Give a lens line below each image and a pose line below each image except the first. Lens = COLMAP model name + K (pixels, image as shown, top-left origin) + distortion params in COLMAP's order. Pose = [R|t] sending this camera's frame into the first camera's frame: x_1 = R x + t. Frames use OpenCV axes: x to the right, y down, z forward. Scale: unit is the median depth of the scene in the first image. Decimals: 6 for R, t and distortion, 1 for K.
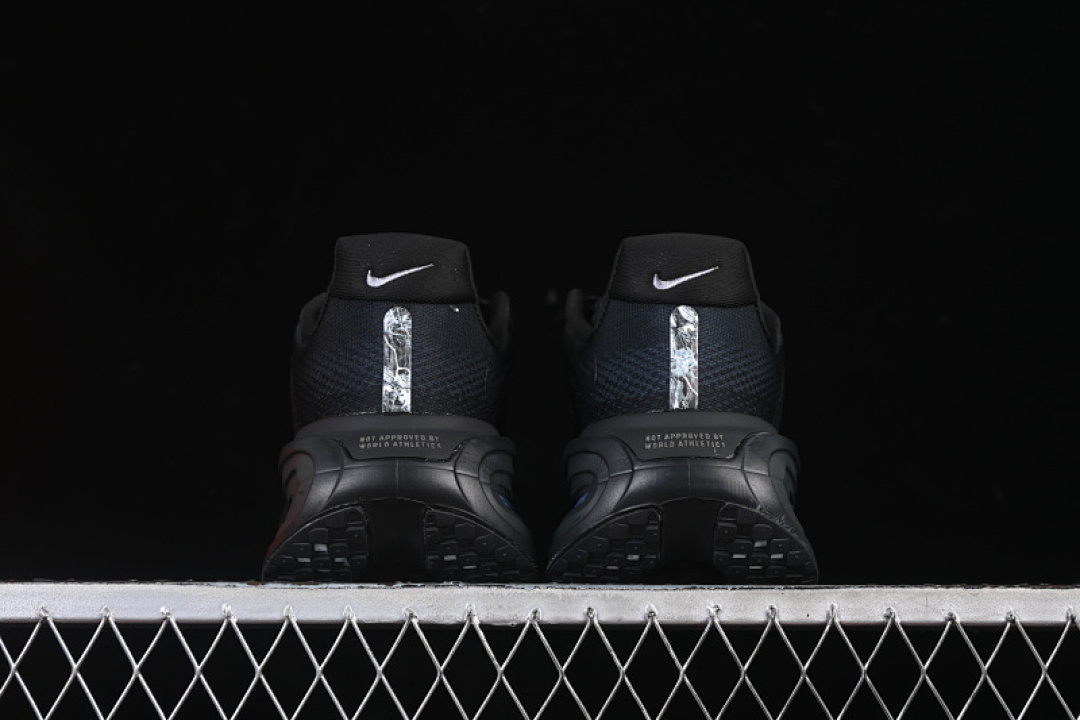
lens RADIAL K [[2477.5, 0, 540.0], [0, 2477.5, 360.0], [0, 0, 1]] dist [-0.070339, 0.183295]
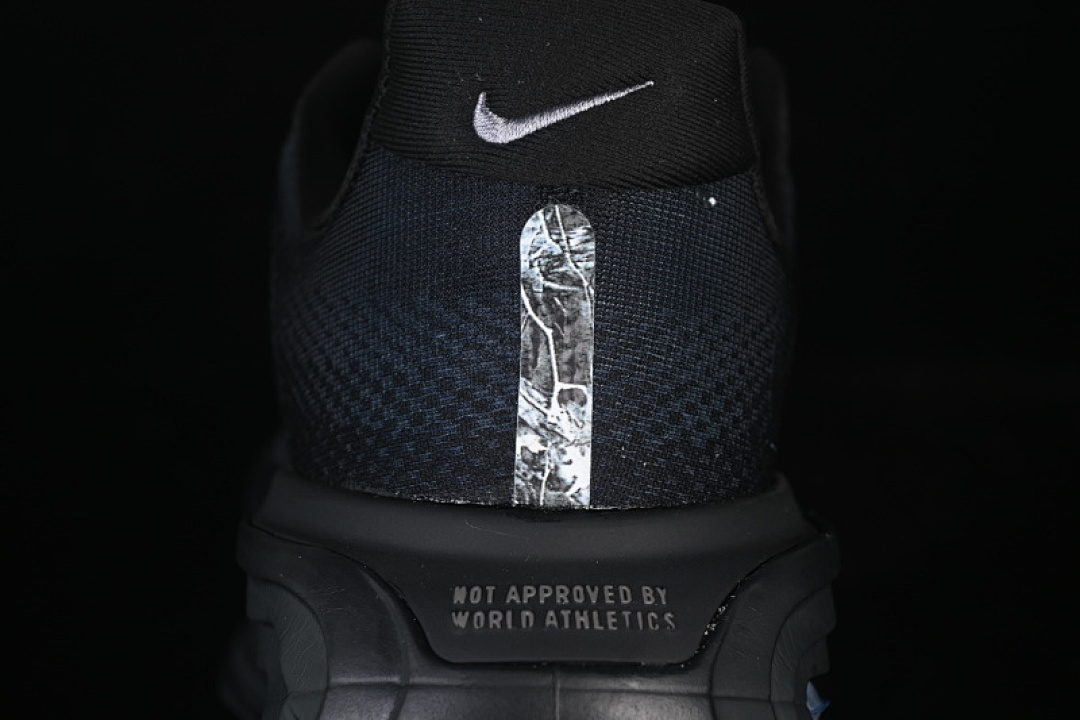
lens RADIAL K [[2477.5, 0, 540.0], [0, 2477.5, 360.0], [0, 0, 1]] dist [-0.070339, 0.183295]
pose [[0.999456, 0.032220, 0.006981, -0.062660], [-0.032933, 0.965997, 0.256447, -0.094378], [0.001519, -0.256537, 0.966533, 0.645994]]
